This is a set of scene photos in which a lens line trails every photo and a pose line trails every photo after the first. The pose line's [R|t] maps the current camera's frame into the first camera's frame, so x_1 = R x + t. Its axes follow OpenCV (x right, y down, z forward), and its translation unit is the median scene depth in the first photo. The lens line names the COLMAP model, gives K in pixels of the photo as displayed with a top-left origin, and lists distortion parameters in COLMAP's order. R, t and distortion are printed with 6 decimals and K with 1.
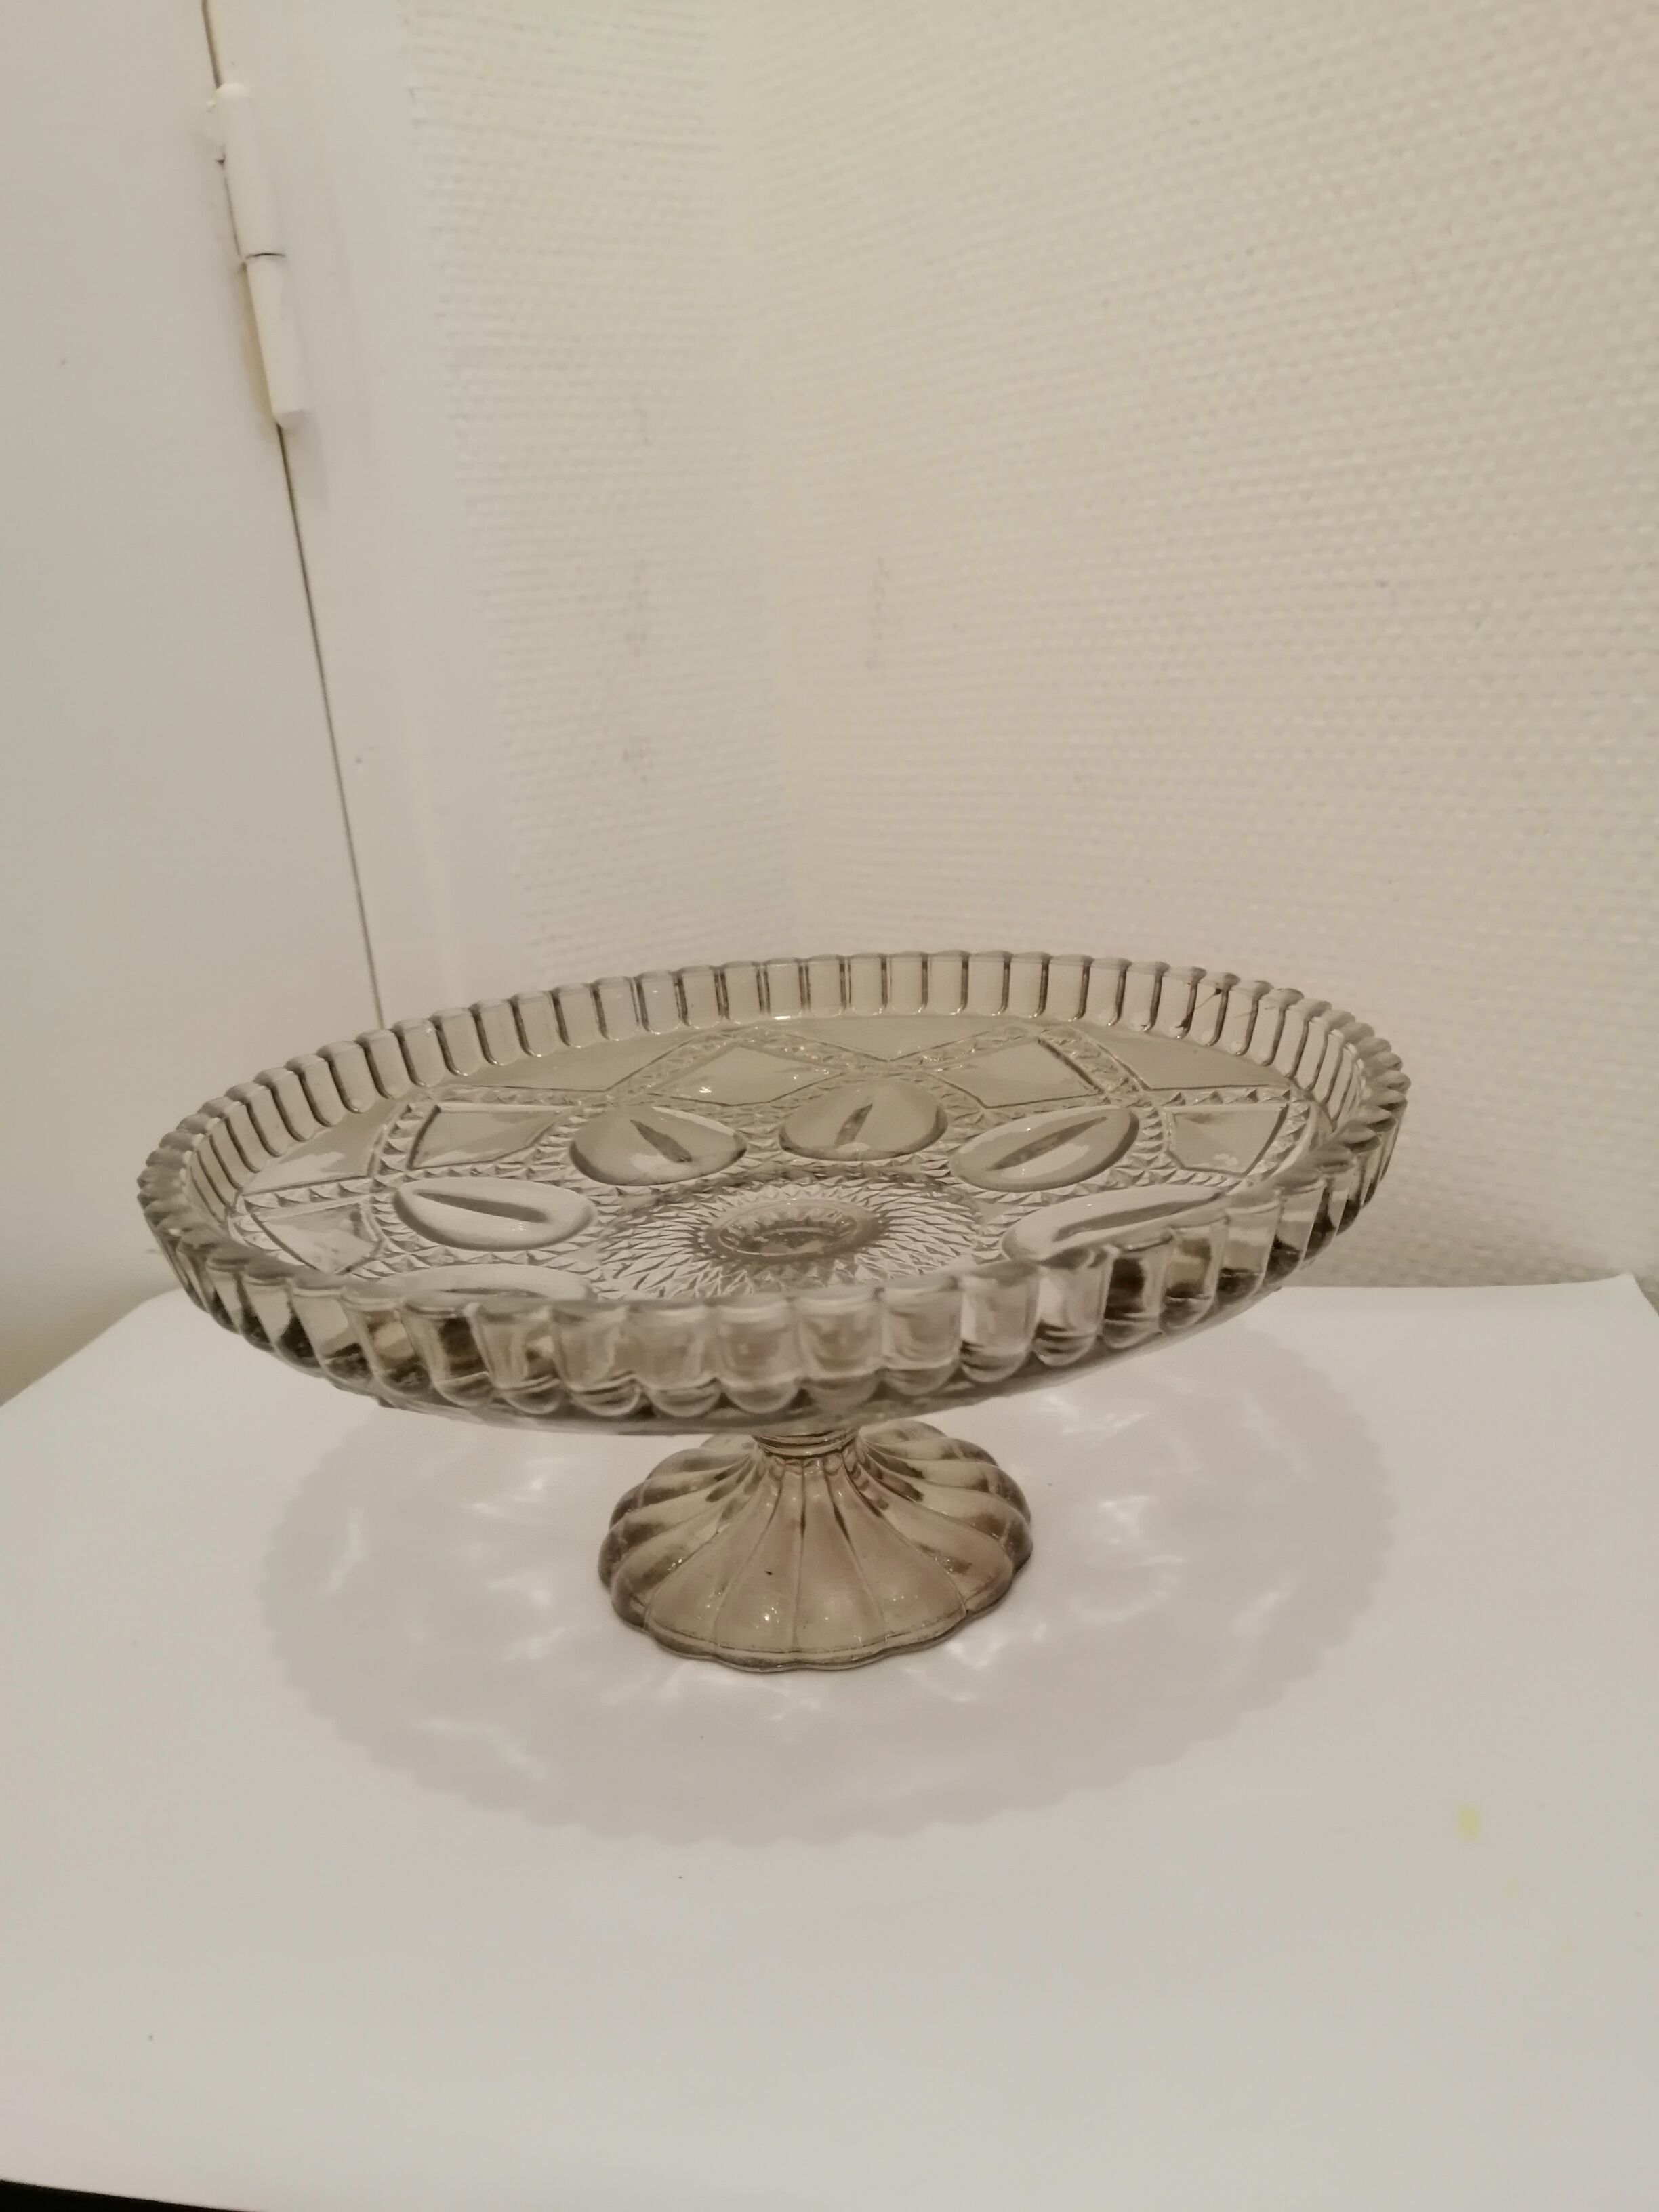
lens RADIAL K [[1886.8, 0, 829.5], [0, 1886.8, 1106.0], [0, 0, 1]] dist [-0.008126, -0.002489]
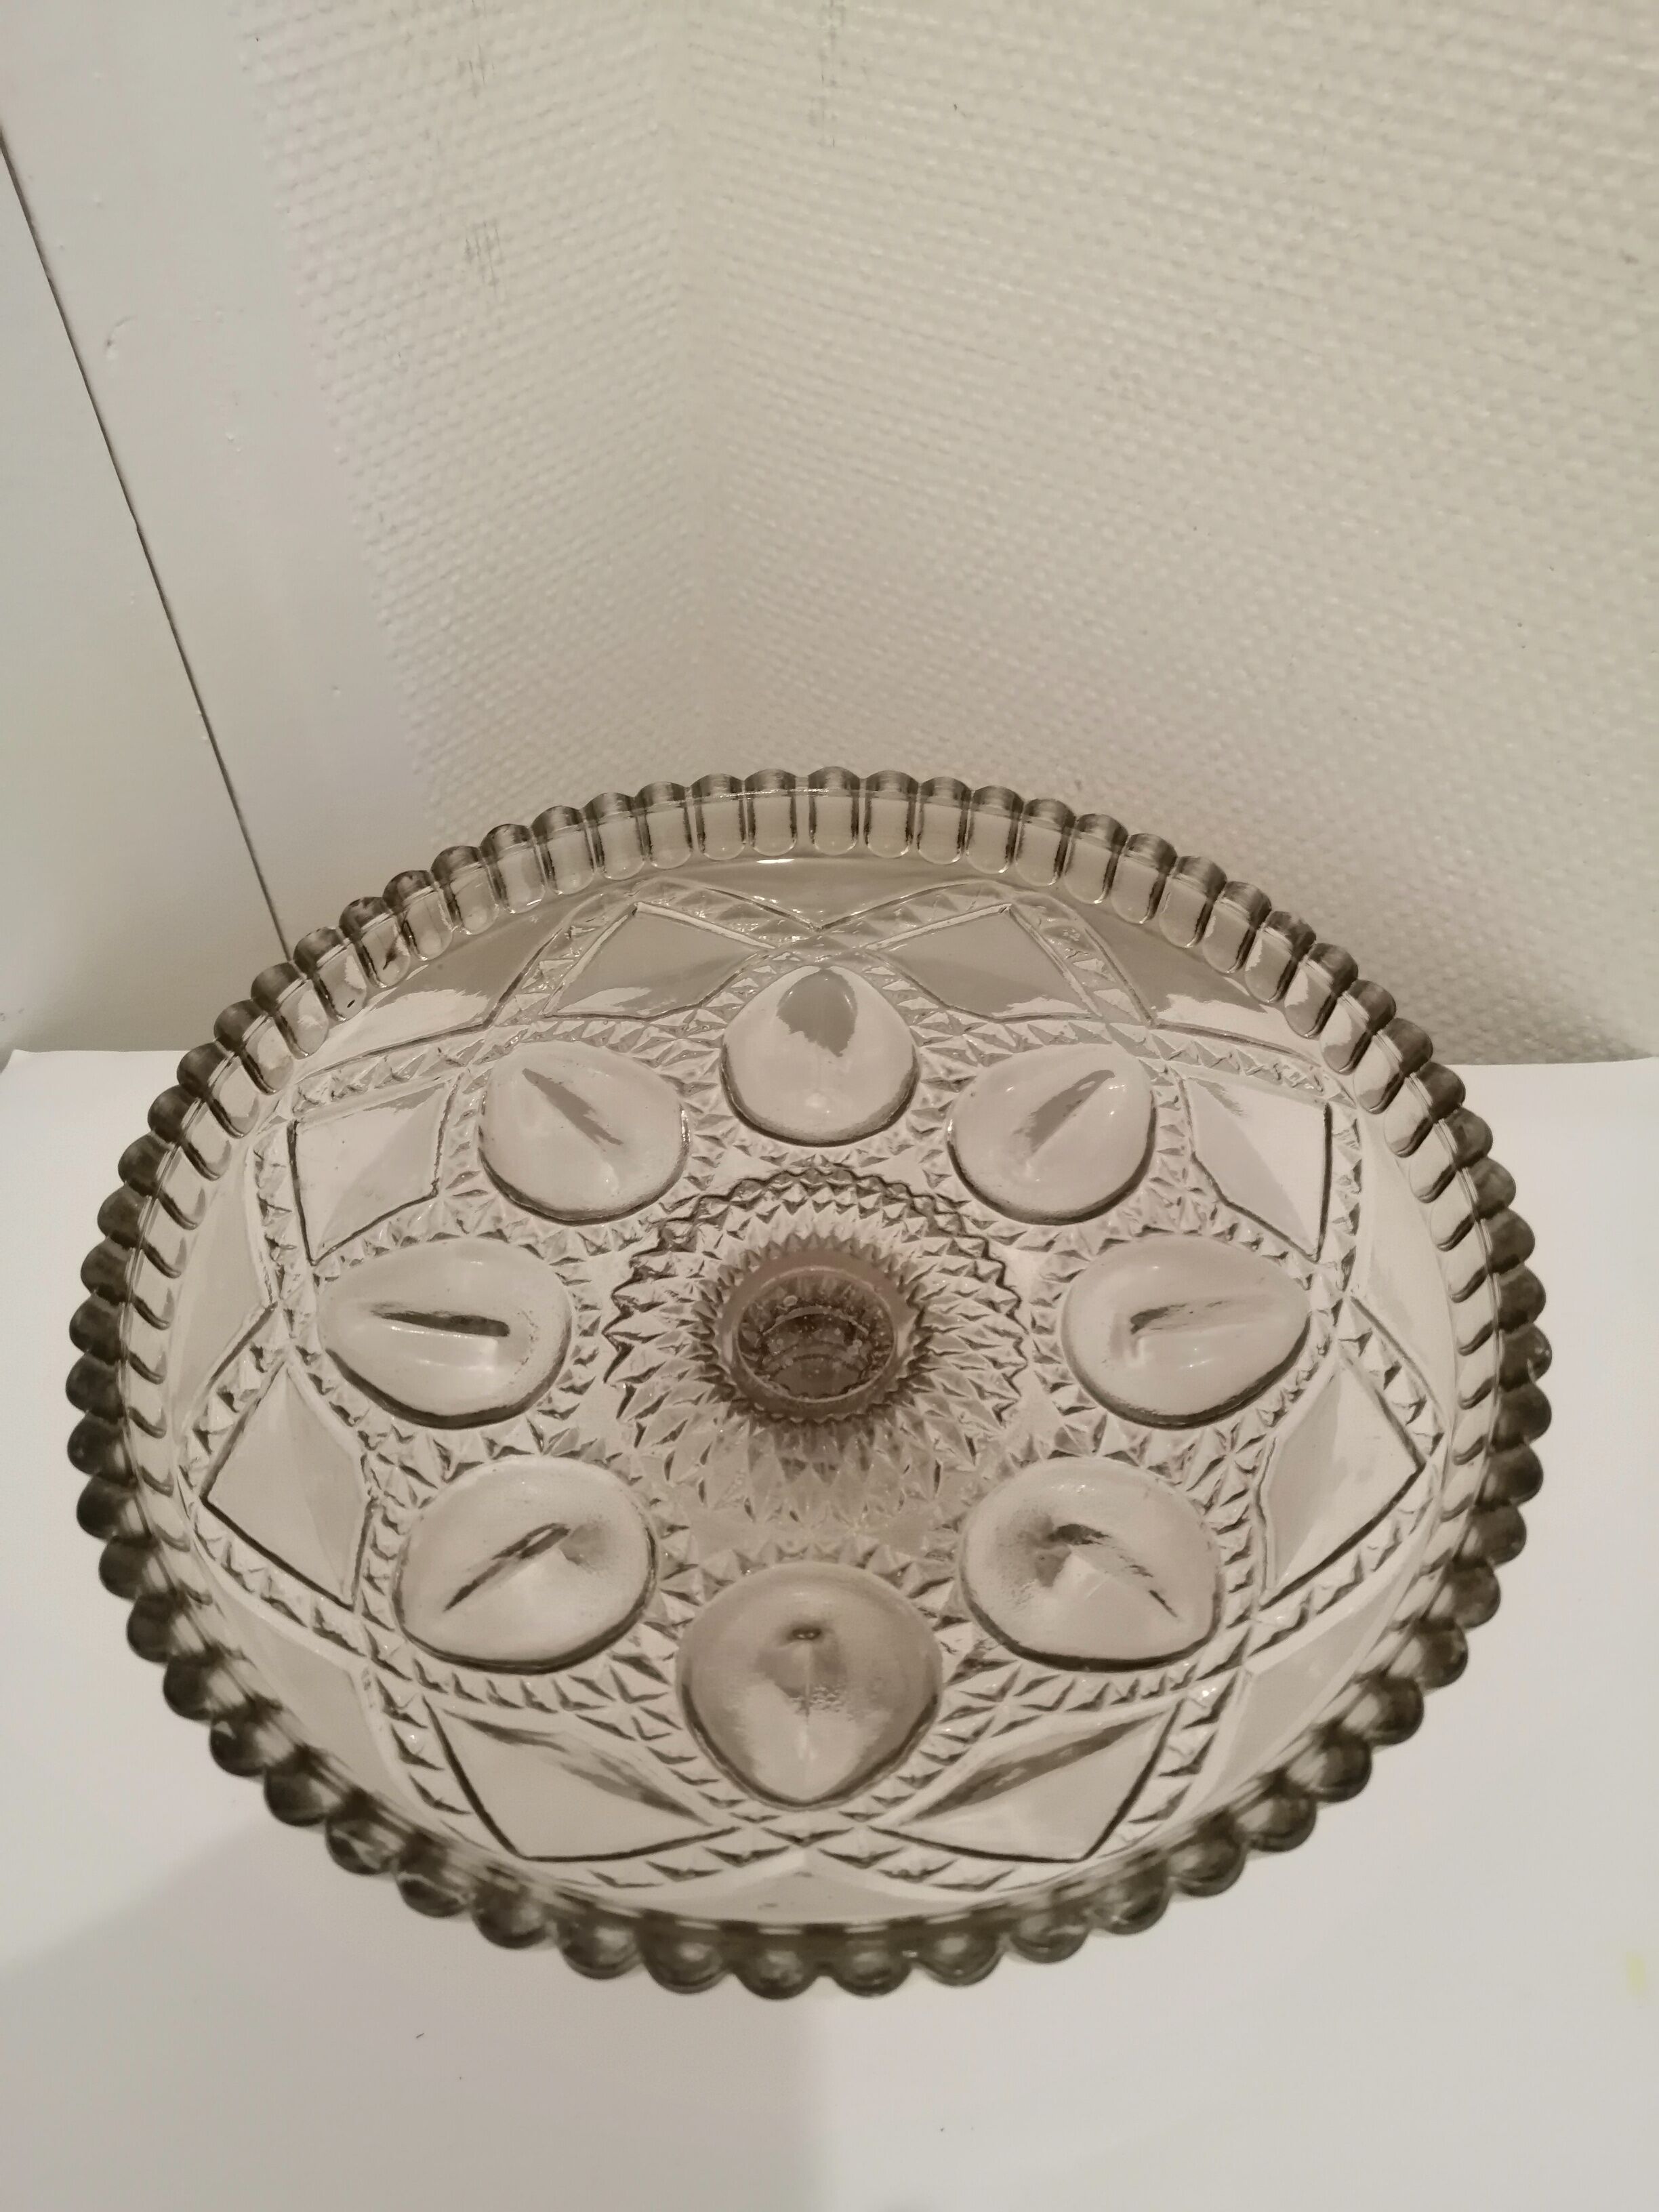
lens RADIAL K [[1802.1, 0, 829.5], [0, 1802.1, 1106.0], [0, 0, 1]] dist [-0.000202, 0.017367]
pose [[0.978868, -0.085888, 0.185581, -0.134963], [-0.029926, 0.837586, 0.545486, -0.305671], [-0.202291, -0.539512, 0.817316, 0.258795]]
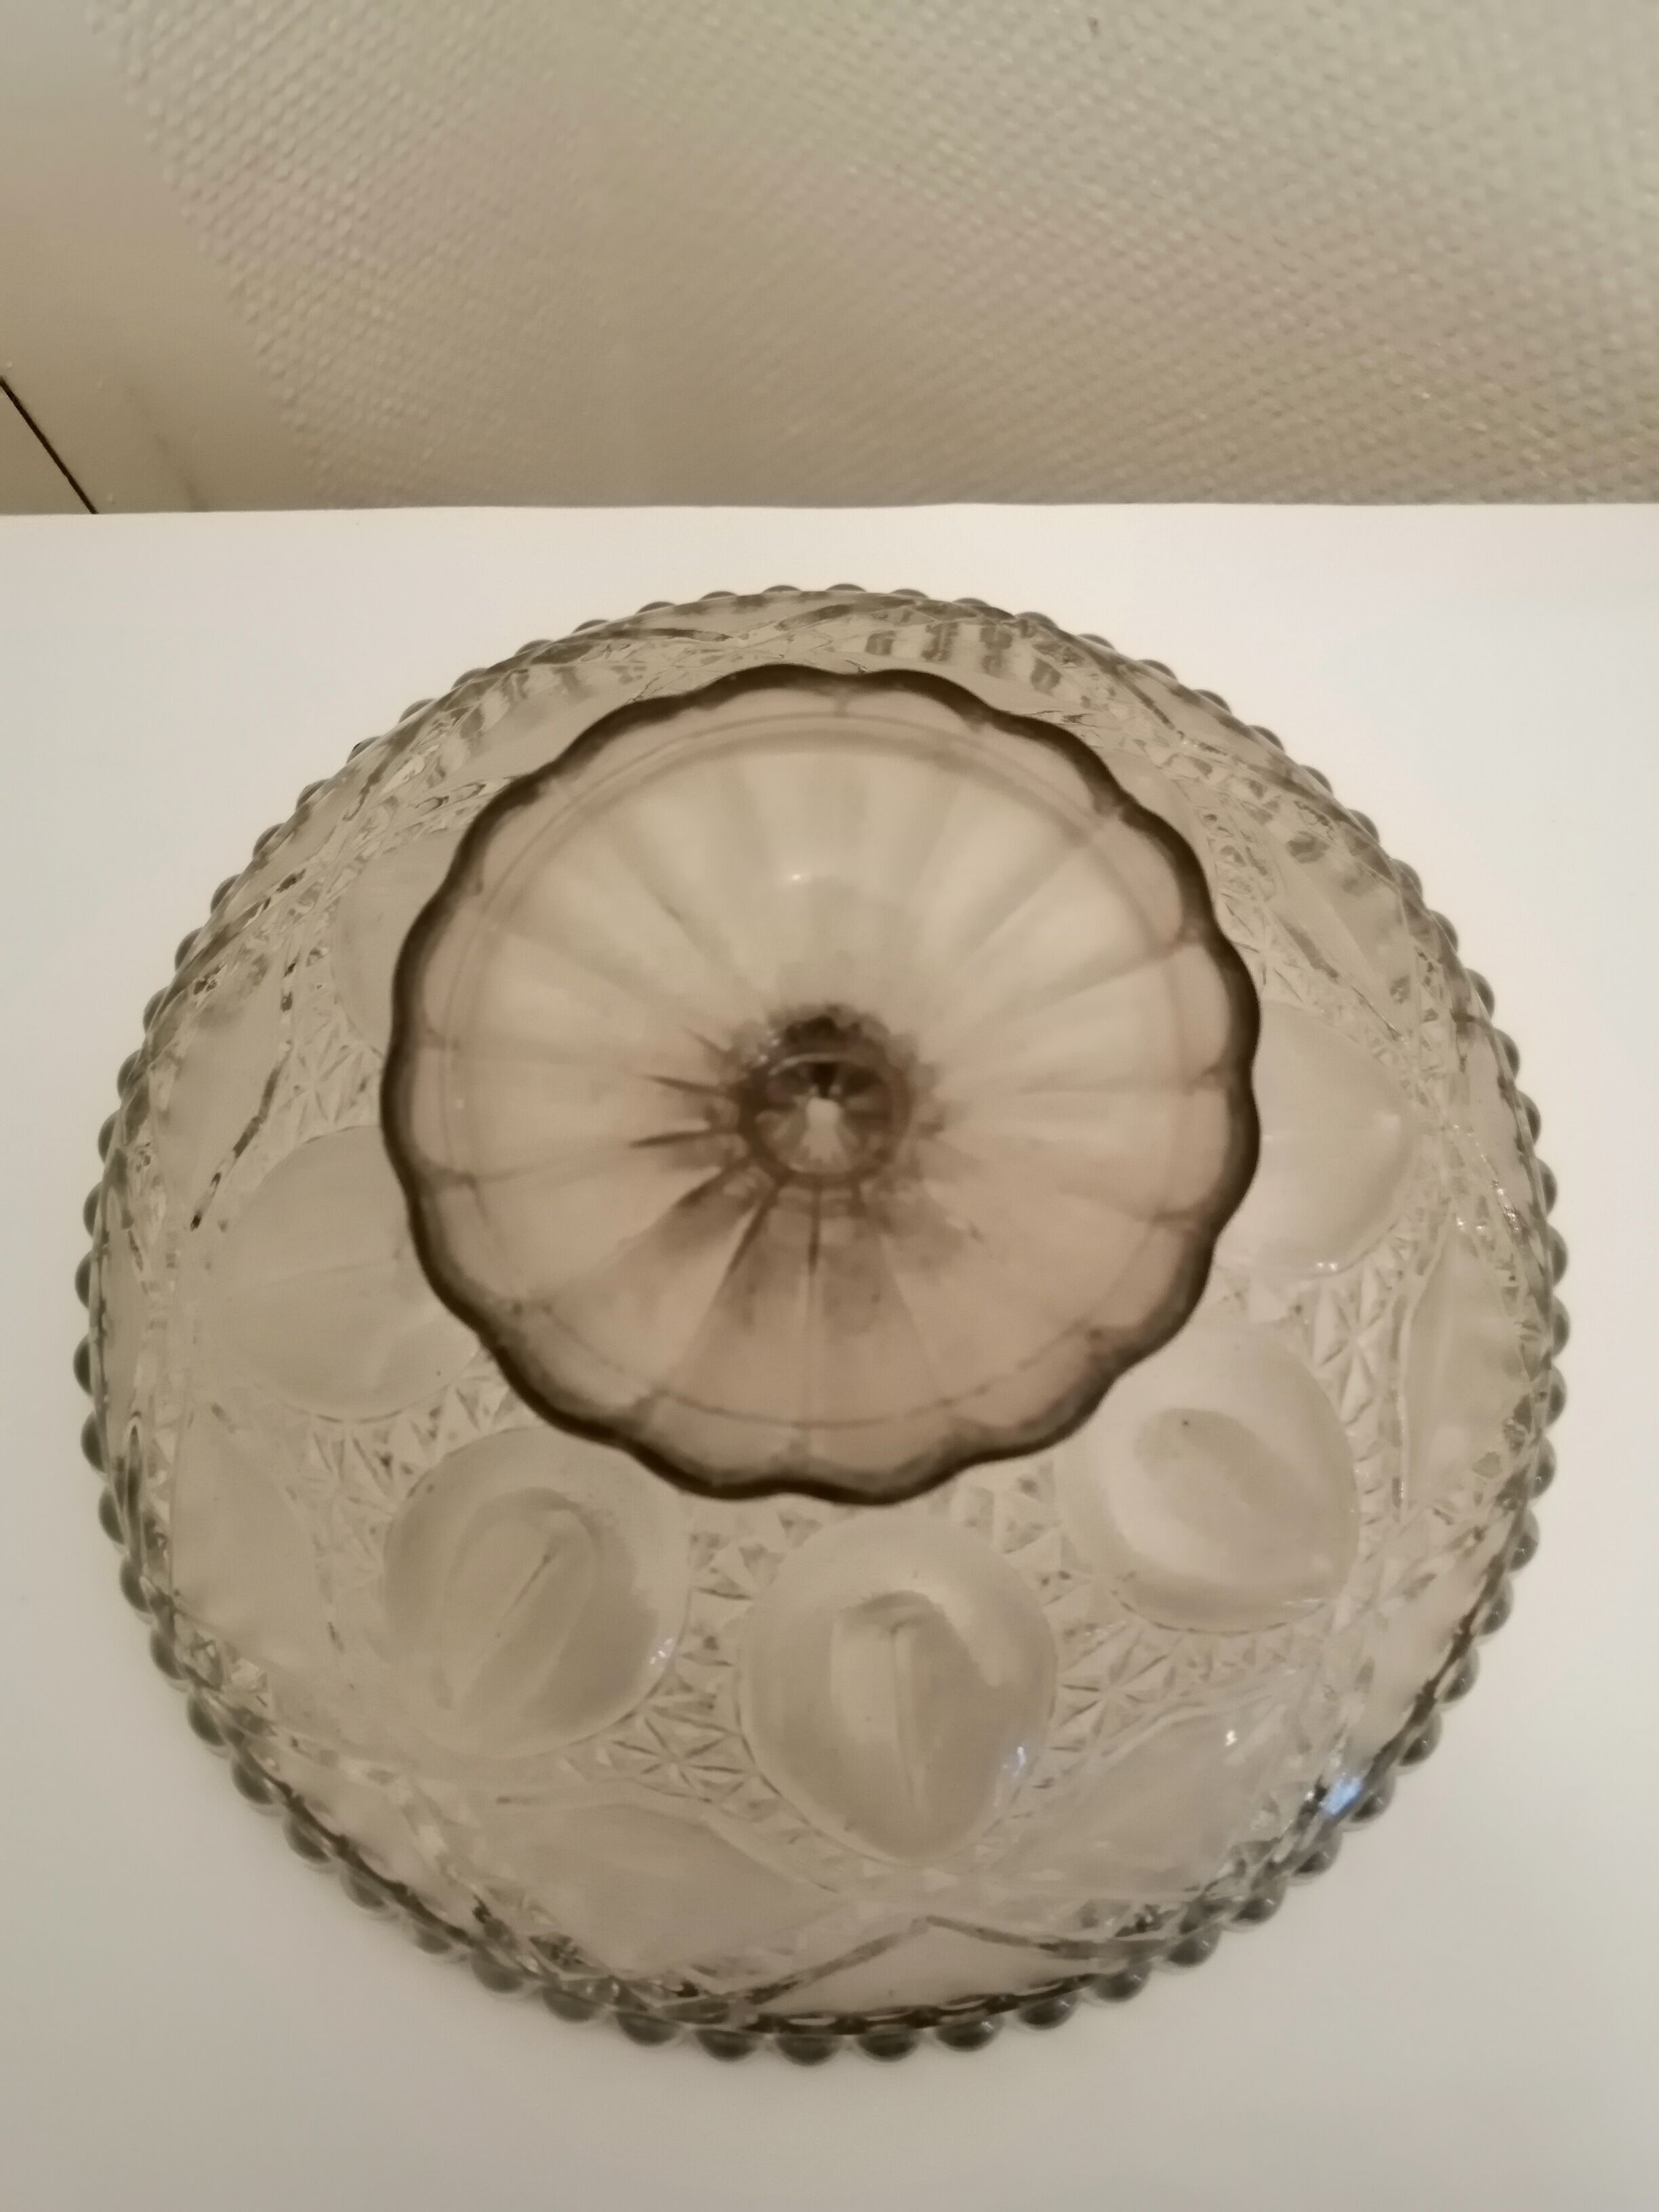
lens RADIAL K [[1765.1, 0, 835.2], [0, 1765.1, 1097.1], [0, 0, 1]] dist [0.001838, 0.035151]
pose [[0.971906, -0.188737, 0.140629, -0.075433], [-0.019267, 0.531684, 0.846724, -0.268298], [-0.234578, -0.825646, 0.513110, 0.450502]]
